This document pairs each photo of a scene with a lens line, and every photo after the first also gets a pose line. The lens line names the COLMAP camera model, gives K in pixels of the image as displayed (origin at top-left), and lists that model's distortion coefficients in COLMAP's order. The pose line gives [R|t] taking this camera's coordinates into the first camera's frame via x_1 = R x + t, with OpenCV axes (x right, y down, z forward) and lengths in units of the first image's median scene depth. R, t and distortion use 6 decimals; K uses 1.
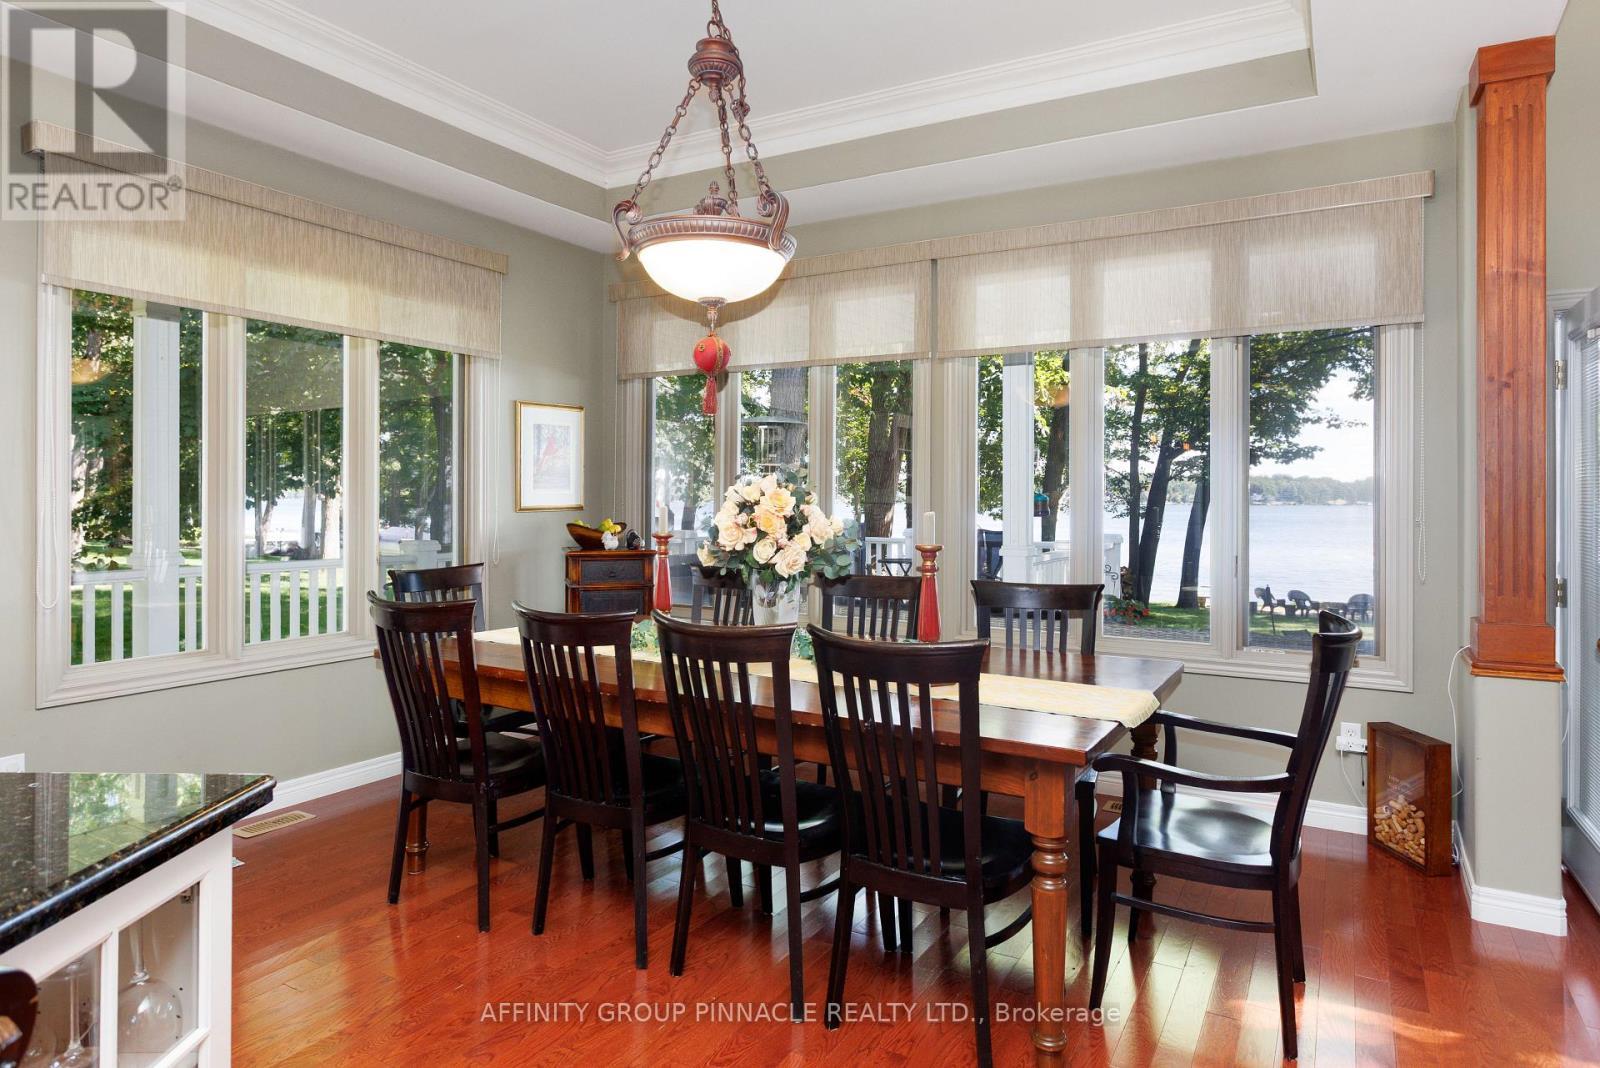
lens RADIAL K [[957.5, 0, 836.9], [0, 957.5, 503.6], [0, 0, 1]] dist [0.001227, 0.001691]
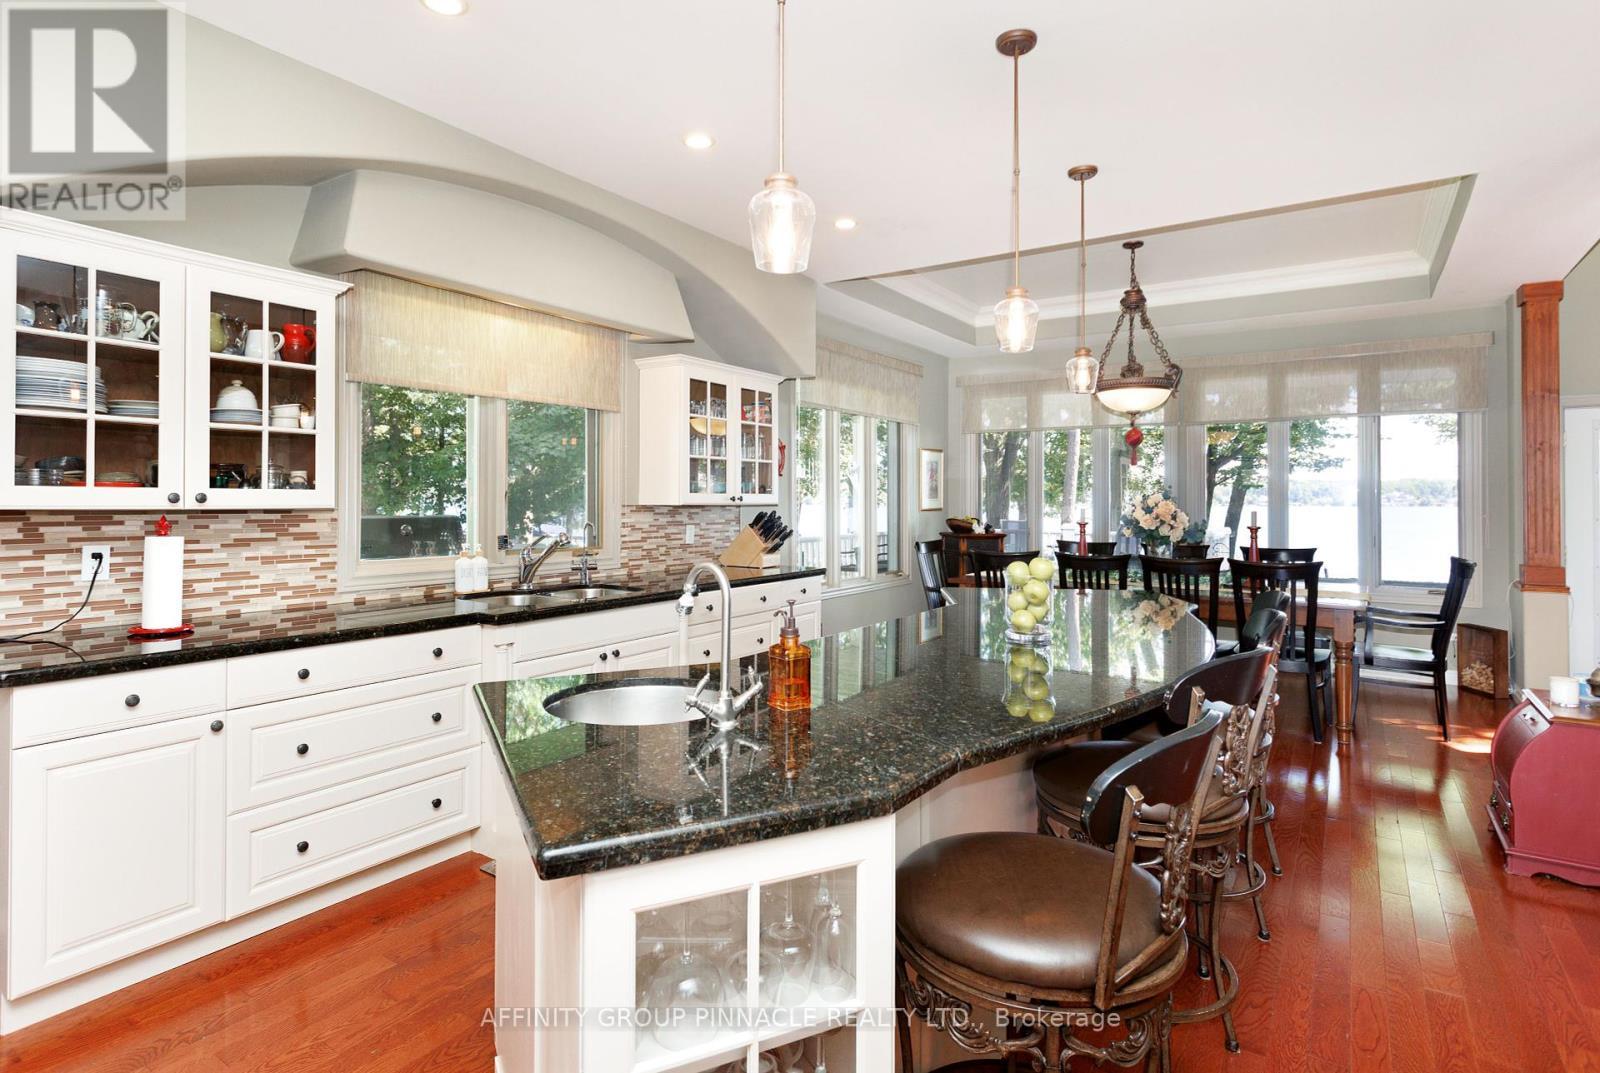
lens RADIAL K [[846.1, 0, 793.4], [0, 846.1, 498.2], [0, 0, 1]] dist [0.002963, 0.000924]
pose [[0.995897, -0.002070, -0.090473, -0.672151], [0.001340, 0.999966, -0.008126, -0.006335], [0.090487, 0.007972, 0.995866, -0.881482]]
